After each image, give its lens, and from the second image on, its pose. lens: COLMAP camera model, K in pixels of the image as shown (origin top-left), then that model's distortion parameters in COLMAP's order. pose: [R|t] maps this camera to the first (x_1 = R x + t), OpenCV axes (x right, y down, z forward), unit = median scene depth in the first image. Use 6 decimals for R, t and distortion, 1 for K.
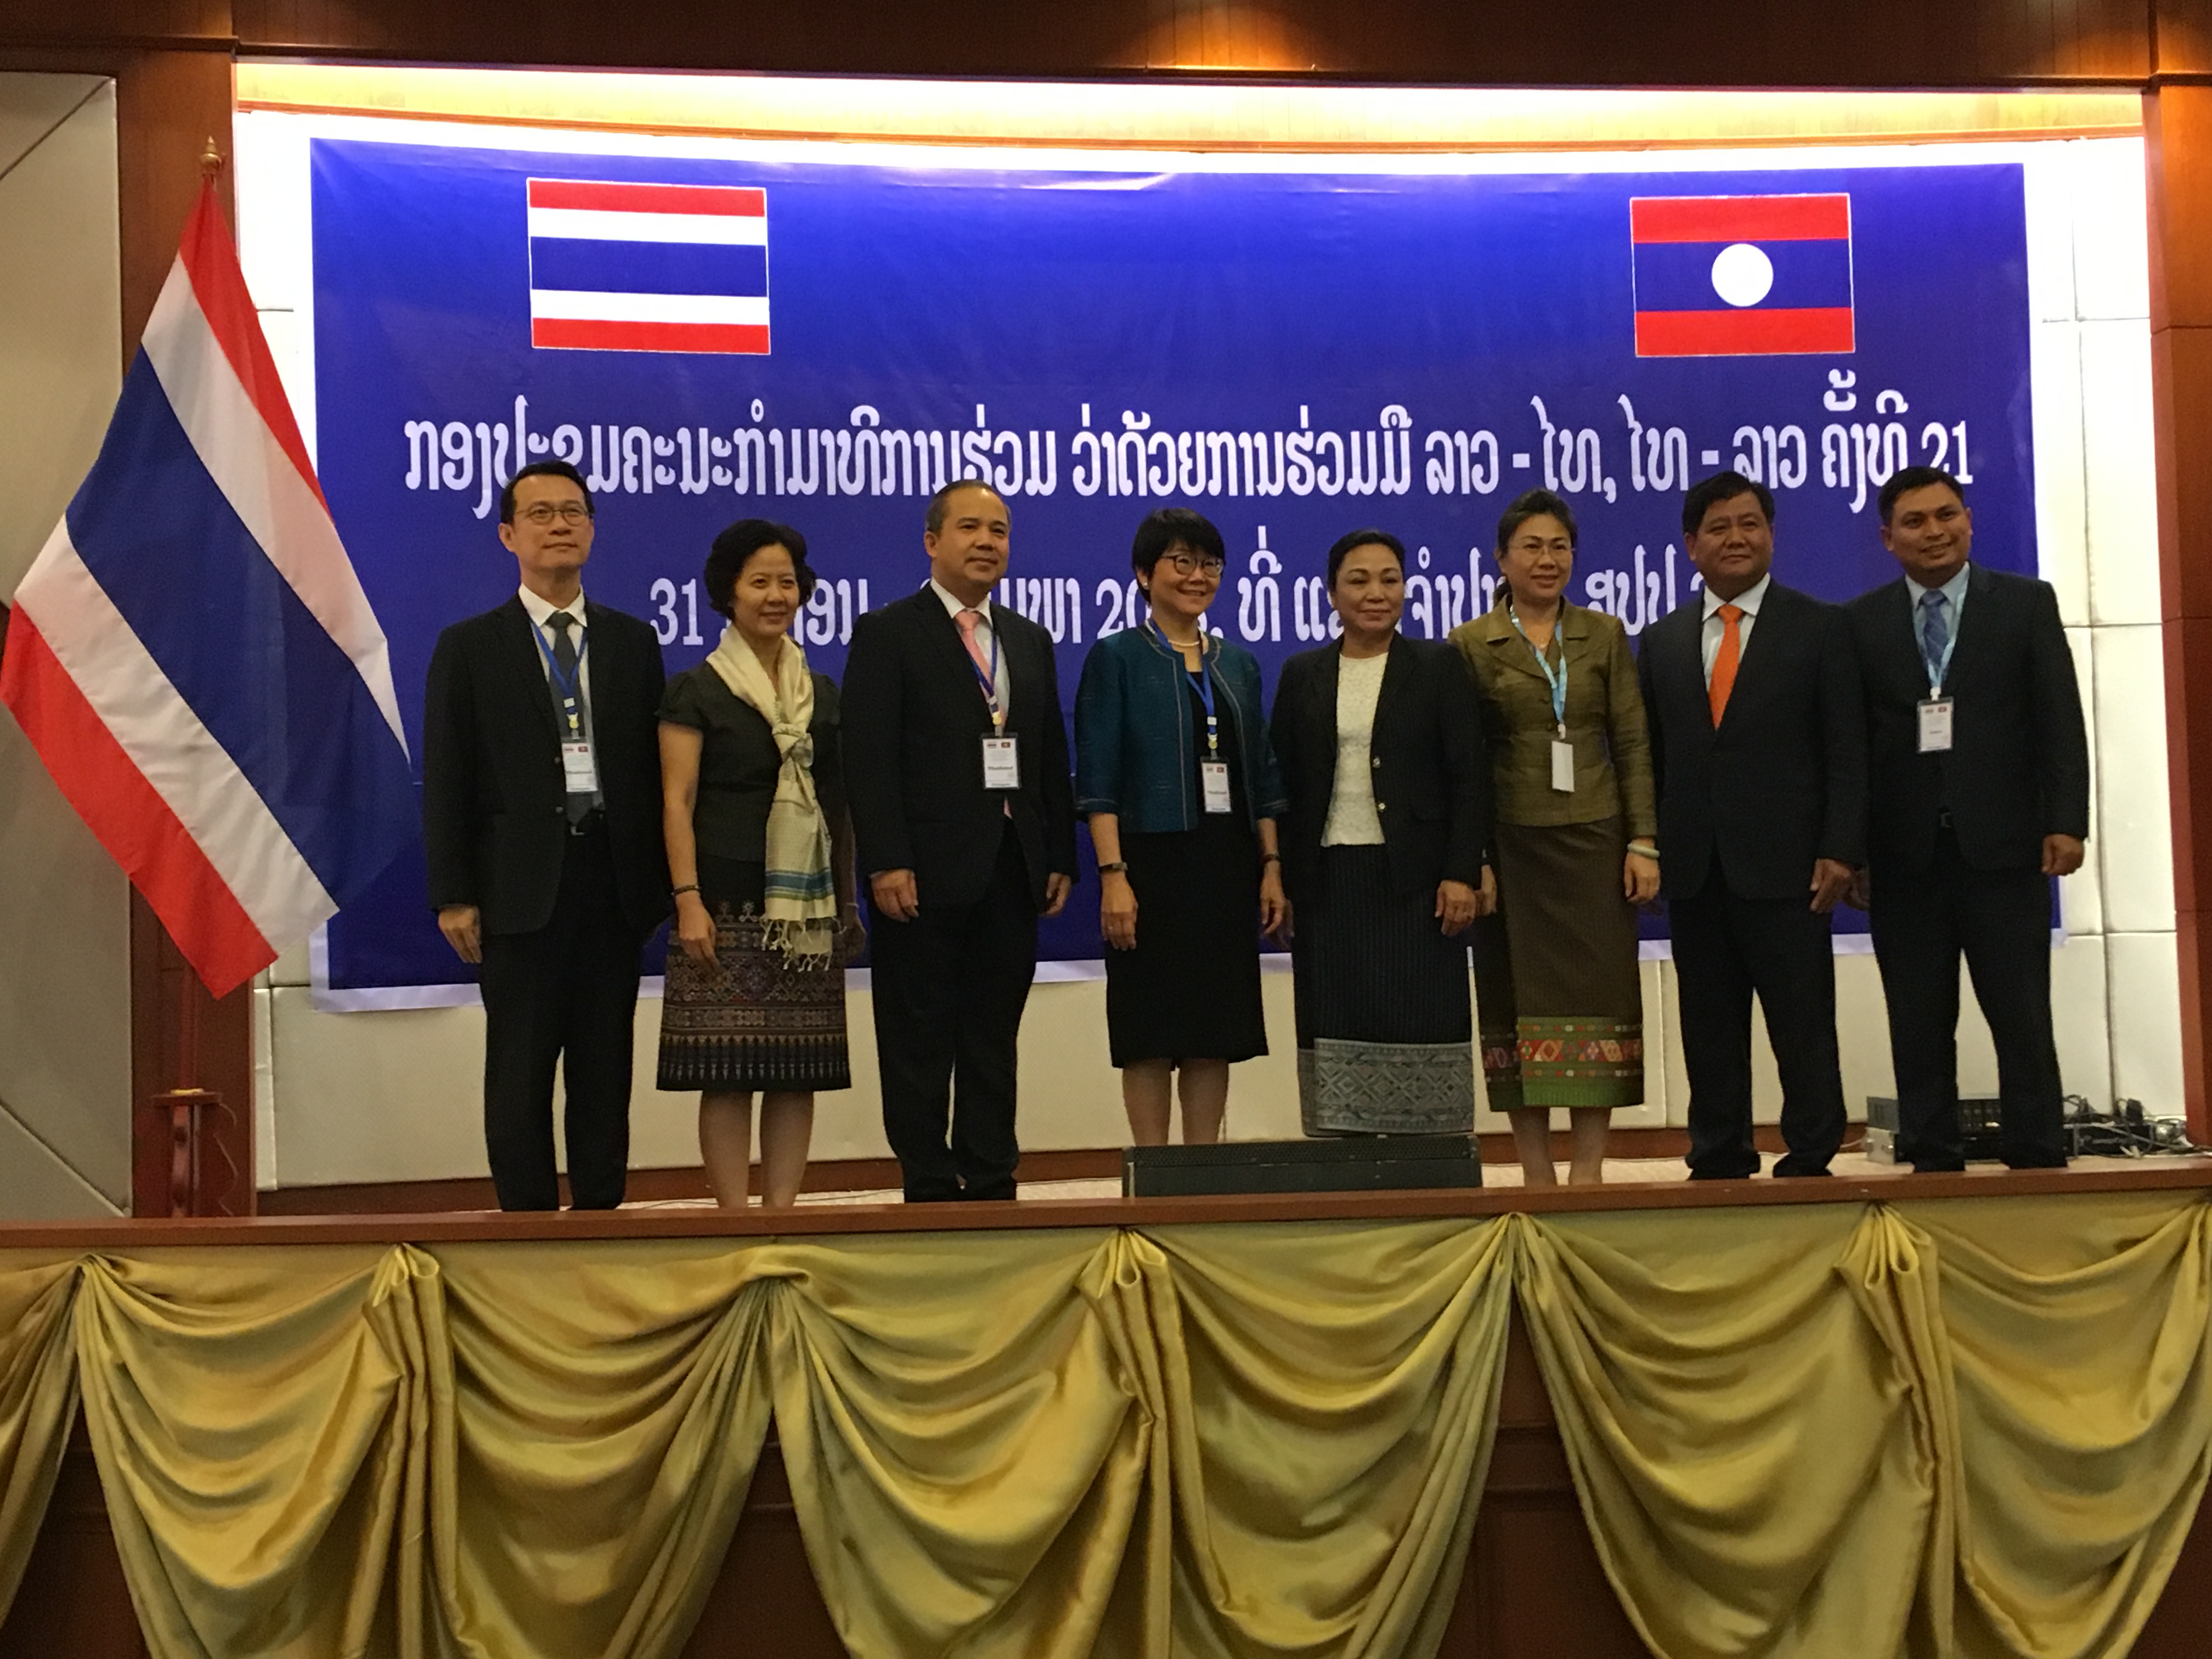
lens RADIAL K [[2836.8, 0, 1100.2], [0, 2836.8, 822.5], [0, 0, 1]] dist [0.065734, 0.000000]
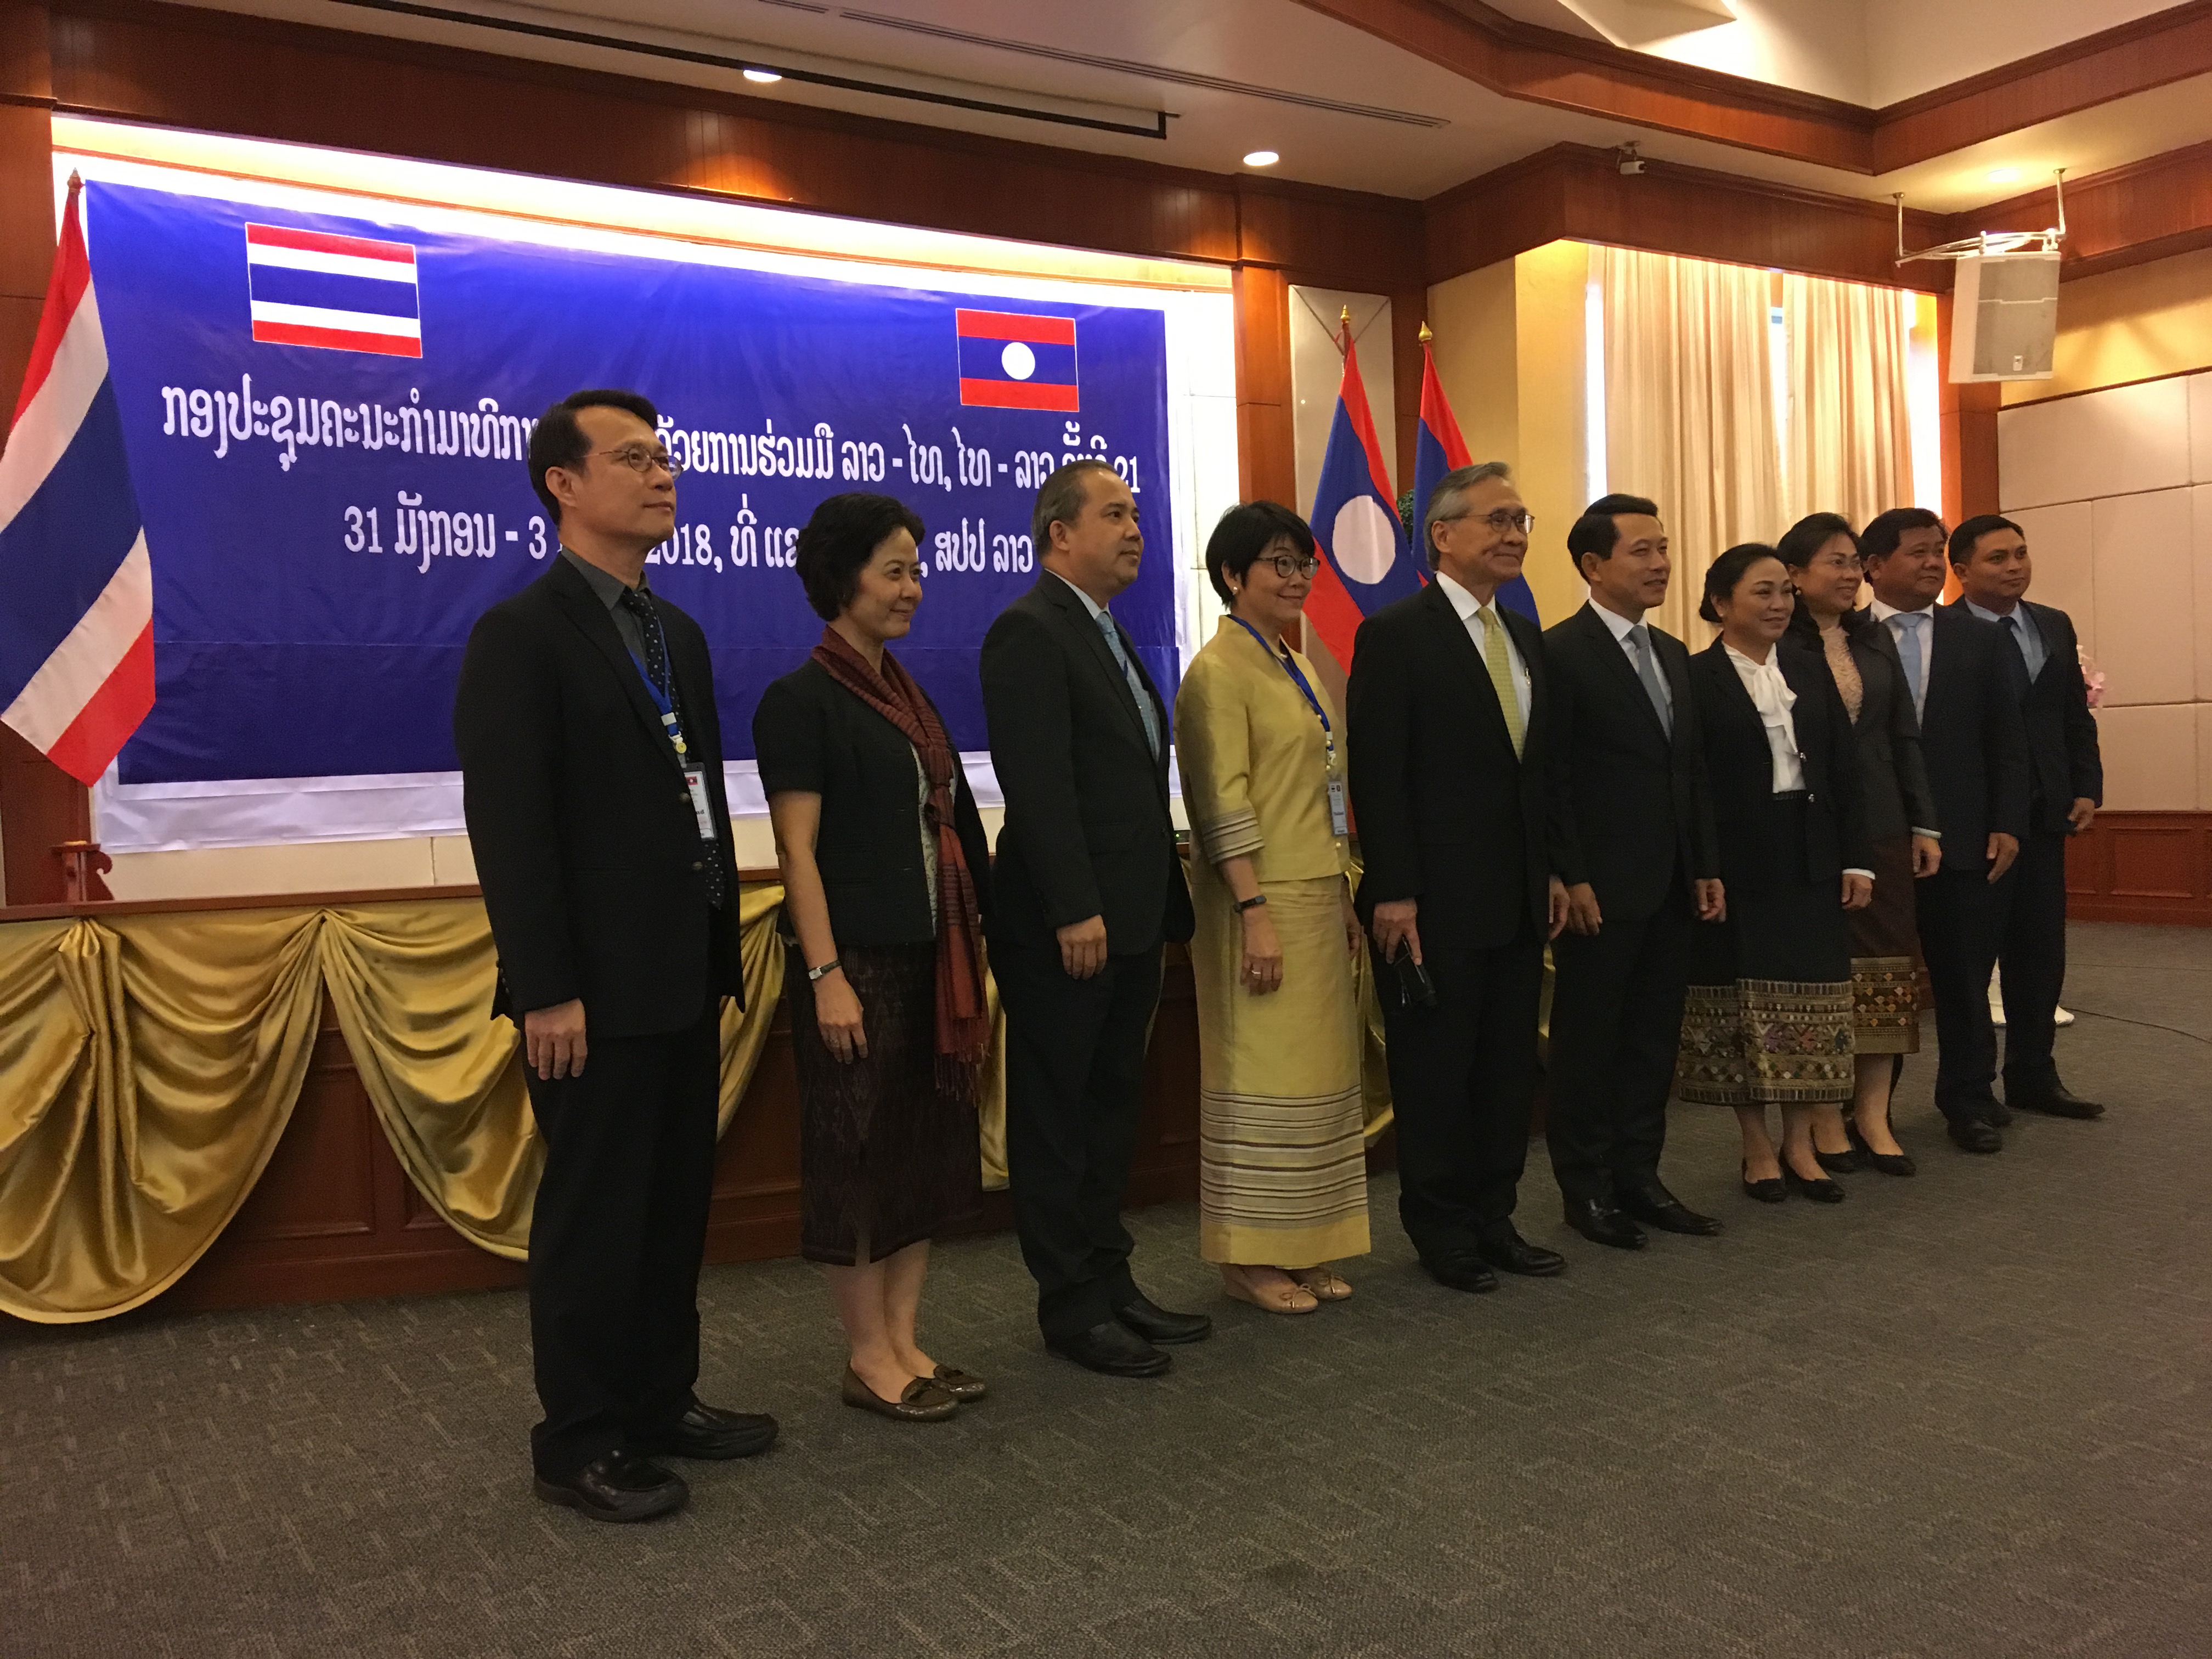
lens RADIAL K [[1845.3, 0, 1100.1], [0, 1845.3, 836.3], [0, 0, 1]] dist [0.087232, -0.112925]
pose [[0.921116, -0.020857, 0.388730, -0.169222], [-0.004553, 0.997918, 0.064332, 0.020295], [-0.389263, -0.061027, 0.919103, -0.053220]]
